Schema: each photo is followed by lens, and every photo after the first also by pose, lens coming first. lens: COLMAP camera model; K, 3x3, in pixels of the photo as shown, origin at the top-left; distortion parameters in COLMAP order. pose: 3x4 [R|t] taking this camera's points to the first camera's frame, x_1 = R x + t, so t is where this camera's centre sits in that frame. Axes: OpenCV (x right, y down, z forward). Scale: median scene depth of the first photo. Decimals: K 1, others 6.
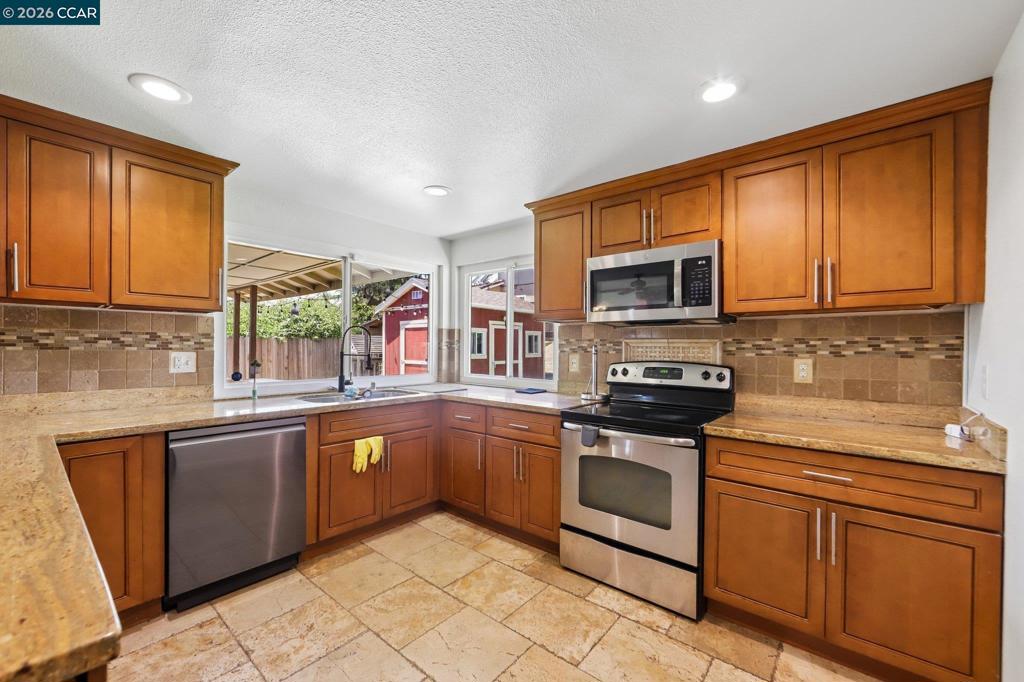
lens RADIAL K [[414.5, 0, 516.0], [0, 414.5, 347.5], [0, 0, 1]] dist [-0.010825, 0.002478]
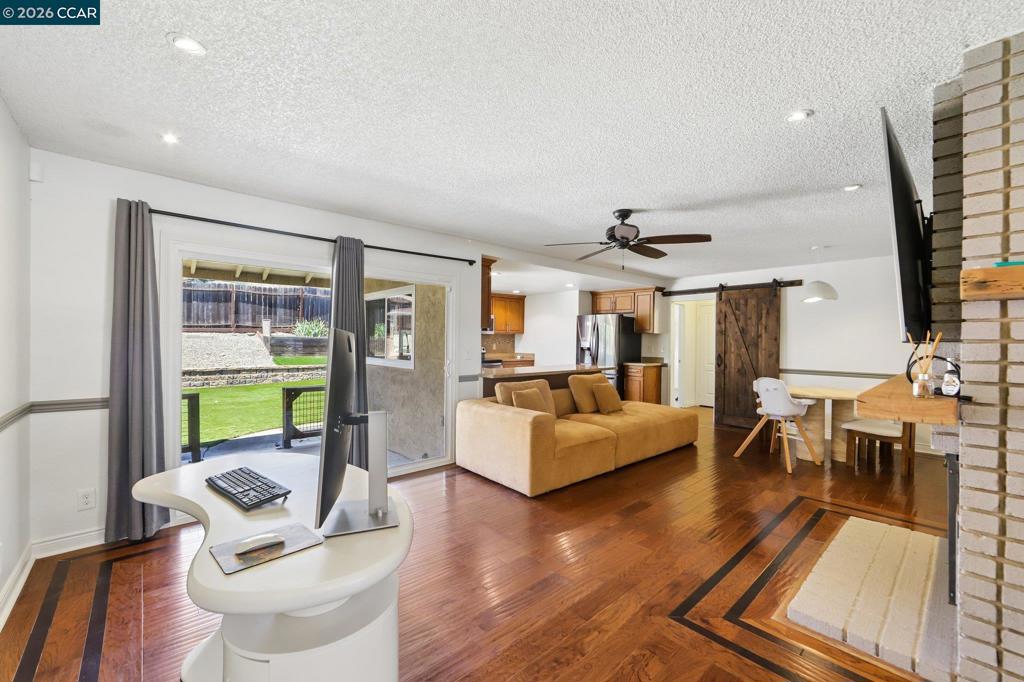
lens RADIAL K [[414.5, 0, 515.4], [0, 414.5, 342.4], [0, 0, 1]] dist [-0.010825, 0.002478]
pose [[0.142773, -0.010910, 0.989695, -3.180587], [-0.005332, 0.999916, 0.011792, -0.036811], [-0.989741, -0.006961, 0.142703, 0.192734]]
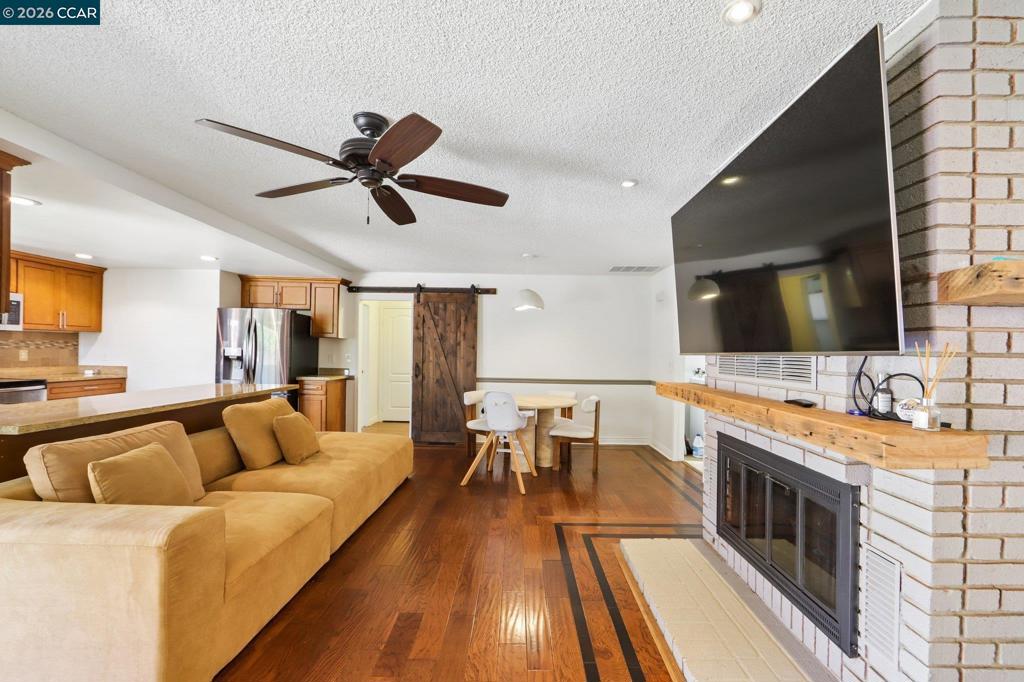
lens RADIAL K [[414.5, 0, 519.1], [0, 414.5, 354.9], [0, 0, 1]] dist [-0.010825, 0.002478]
pose [[-0.632619, -0.024073, 0.774089, -2.492796], [-0.021147, 0.999681, 0.013807, -0.029651], [-0.774174, -0.007635, -0.632927, 0.325660]]
